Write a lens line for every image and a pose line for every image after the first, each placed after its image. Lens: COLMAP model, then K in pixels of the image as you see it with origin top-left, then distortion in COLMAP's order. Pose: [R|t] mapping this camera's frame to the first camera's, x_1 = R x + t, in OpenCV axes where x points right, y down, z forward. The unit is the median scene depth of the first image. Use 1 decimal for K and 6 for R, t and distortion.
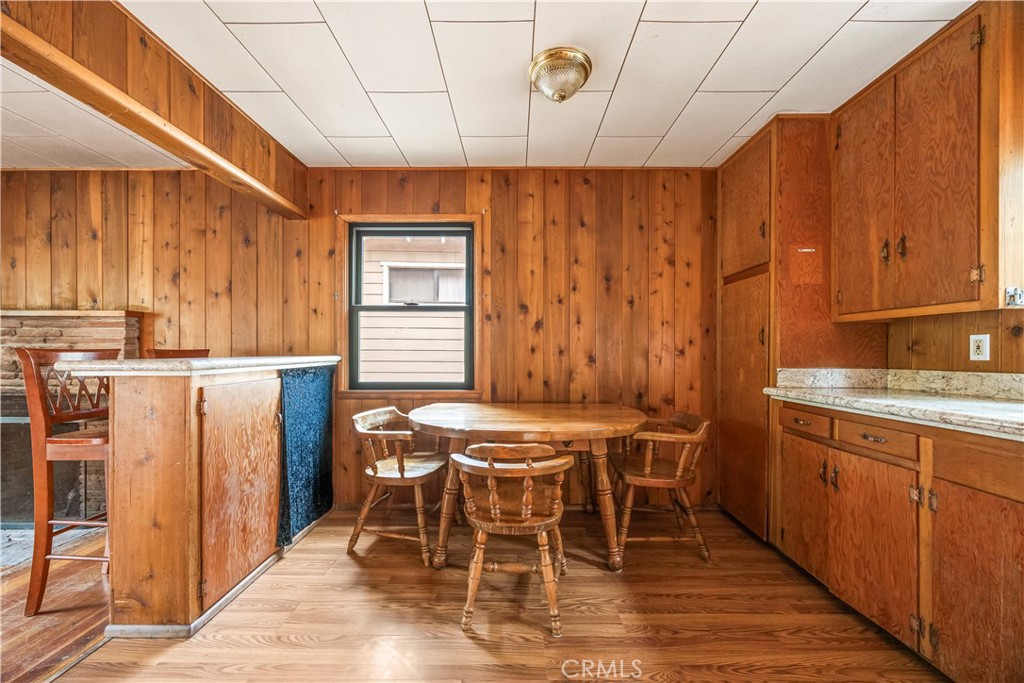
lens RADIAL K [[391.0, 0, 512.8], [0, 391.0, 352.1], [0, 0, 1]] dist [-0.003556, -0.000114]
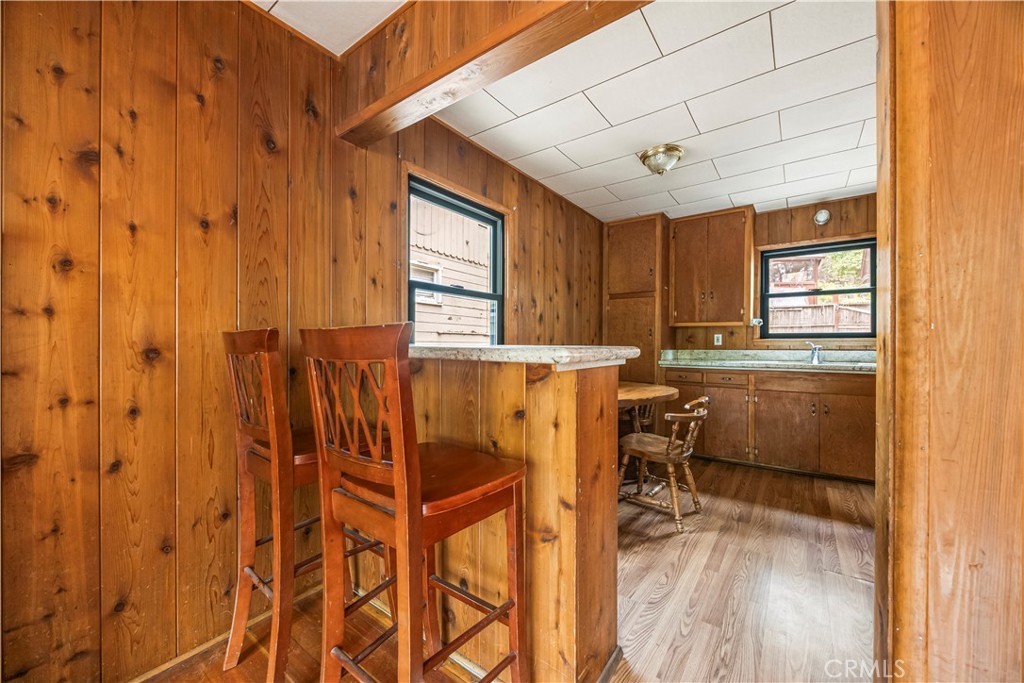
lens RADIAL K [[391.0, 0, 512.6], [0, 391.0, 343.4], [0, 0, 1]] dist [-0.003556, -0.000114]
pose [[0.586730, 0.000930, 0.809782, -0.944941], [-0.002204, 0.999997, 0.000449, 0.008000], [-0.809780, -0.002048, 0.586730, 0.377741]]
